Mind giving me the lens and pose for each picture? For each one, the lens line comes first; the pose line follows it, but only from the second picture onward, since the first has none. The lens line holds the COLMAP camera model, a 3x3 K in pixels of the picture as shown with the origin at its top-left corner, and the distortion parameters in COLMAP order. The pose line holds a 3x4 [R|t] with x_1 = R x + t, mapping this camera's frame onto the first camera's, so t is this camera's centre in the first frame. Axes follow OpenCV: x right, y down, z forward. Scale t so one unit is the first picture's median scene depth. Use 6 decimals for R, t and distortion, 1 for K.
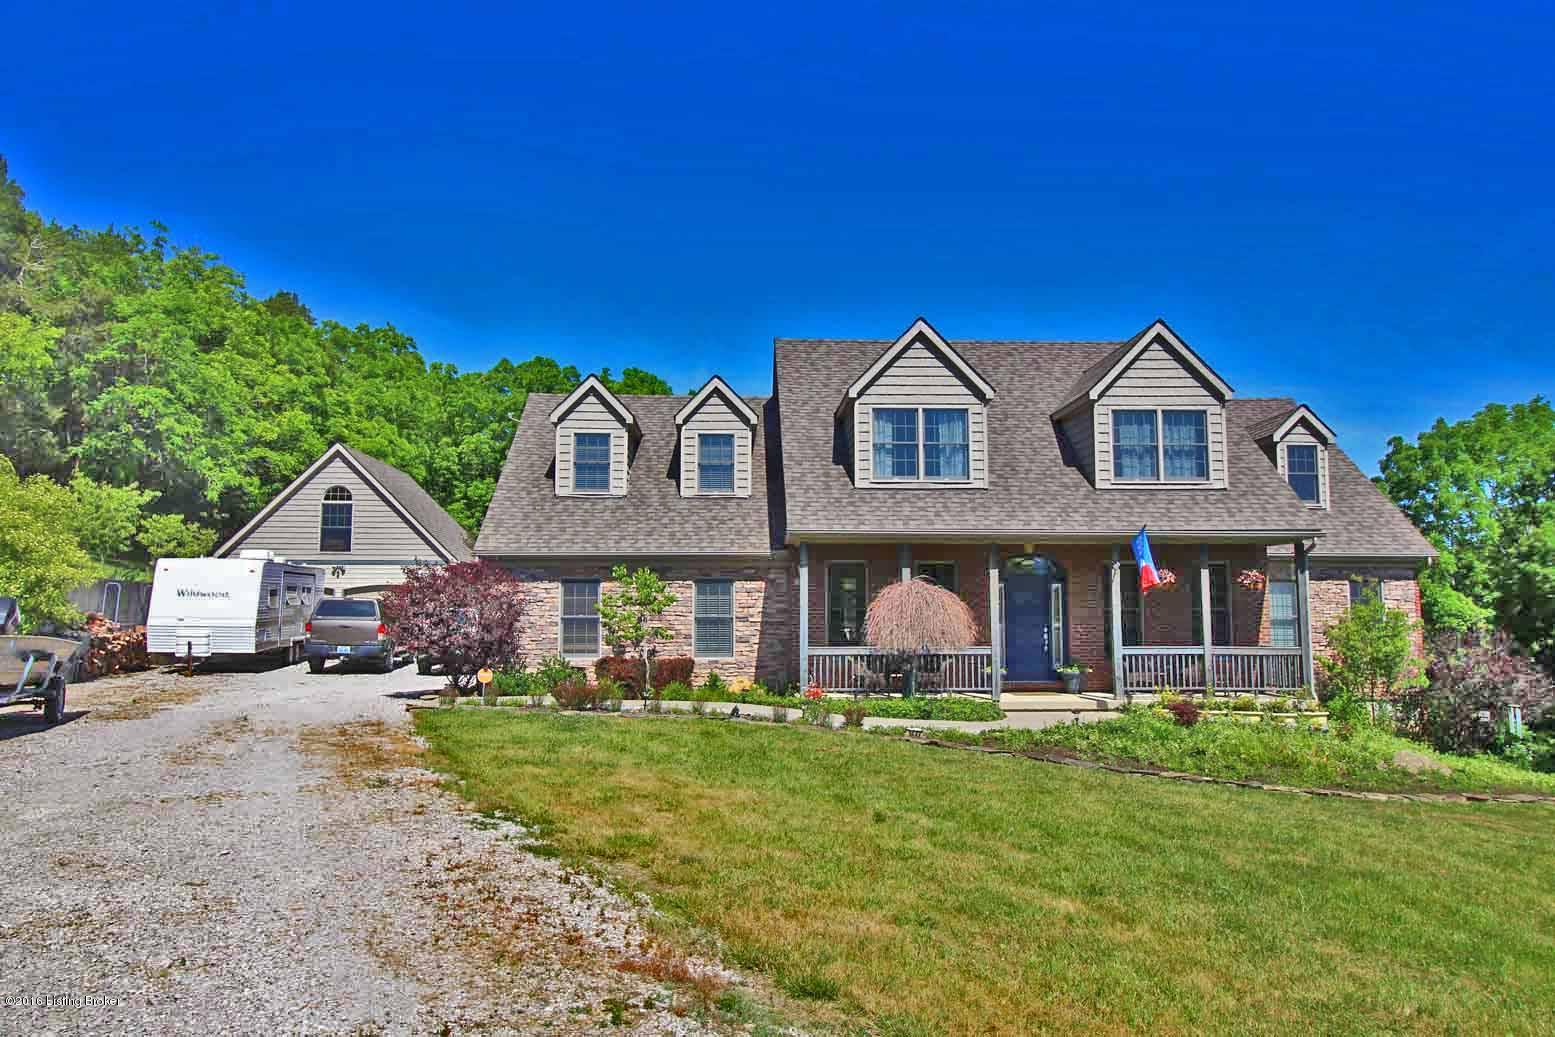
lens RADIAL K [[1223.3, 0, 777.0], [0, 1223.3, 521.1], [0, 0, 1]] dist [-0.006464, -0.000488]
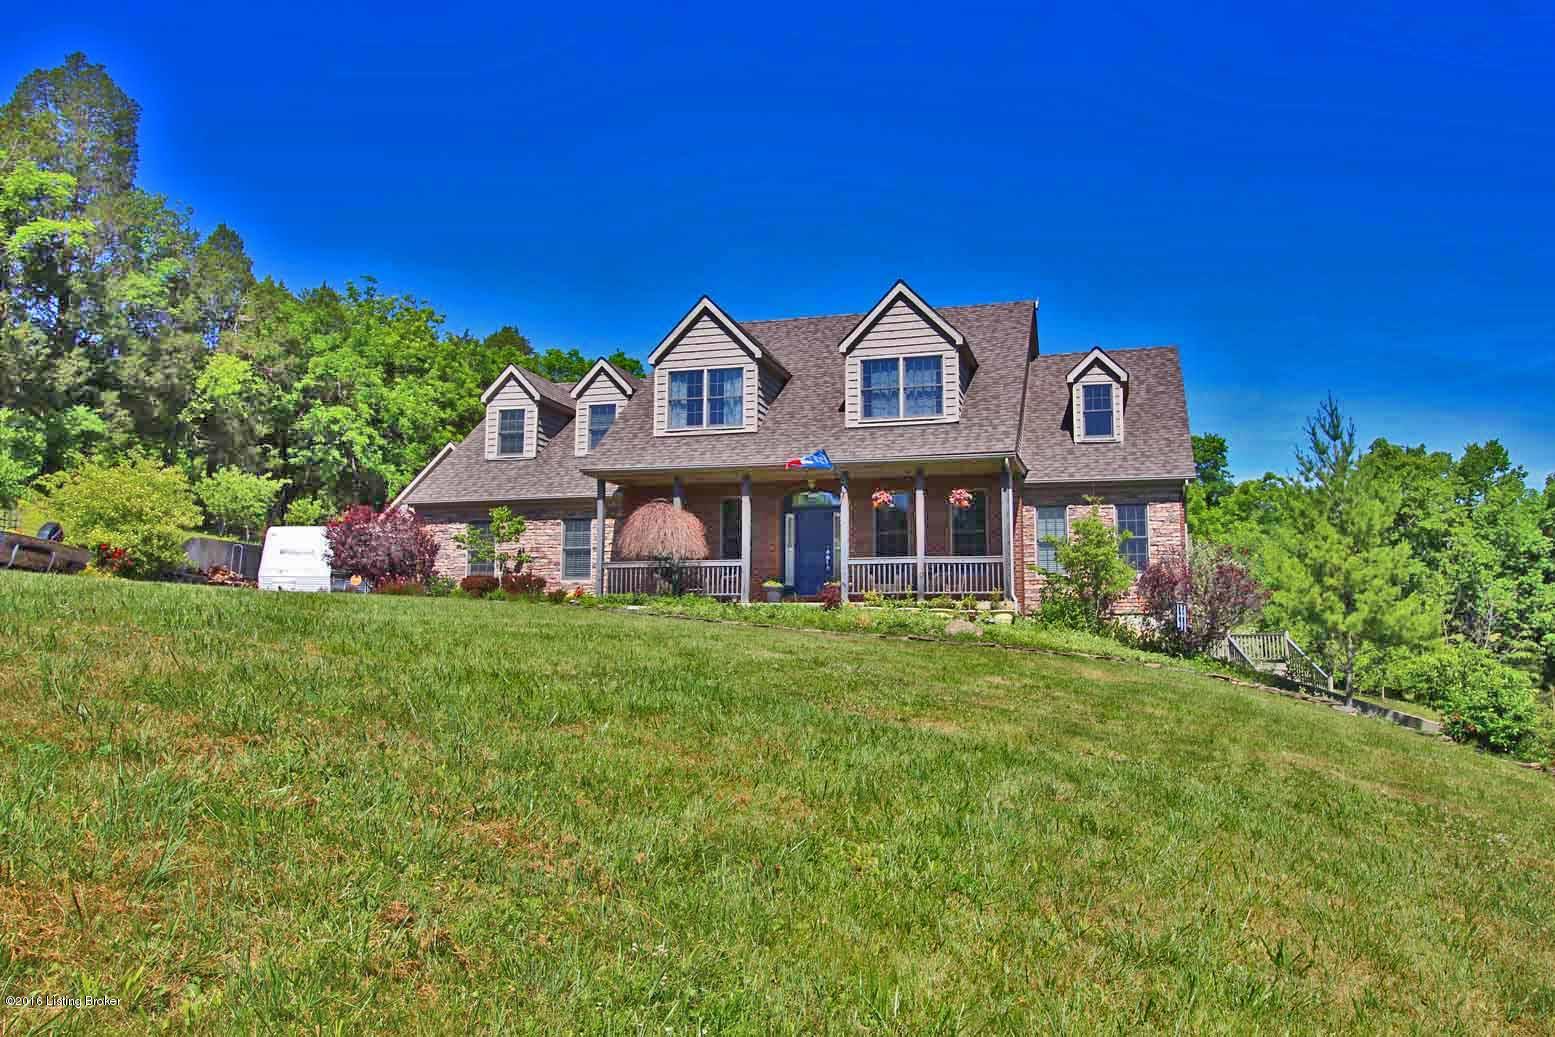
lens RADIAL K [[1290.2, 0, 777.7], [0, 1290.2, 518.2], [0, 0, 1]] dist [0.004348, 0.001631]
pose [[0.948580, -0.029384, -0.315170, 0.580490], [0.020596, 0.999302, -0.031178, 0.096604], [0.315866, 0.023084, 0.948523, -0.193201]]
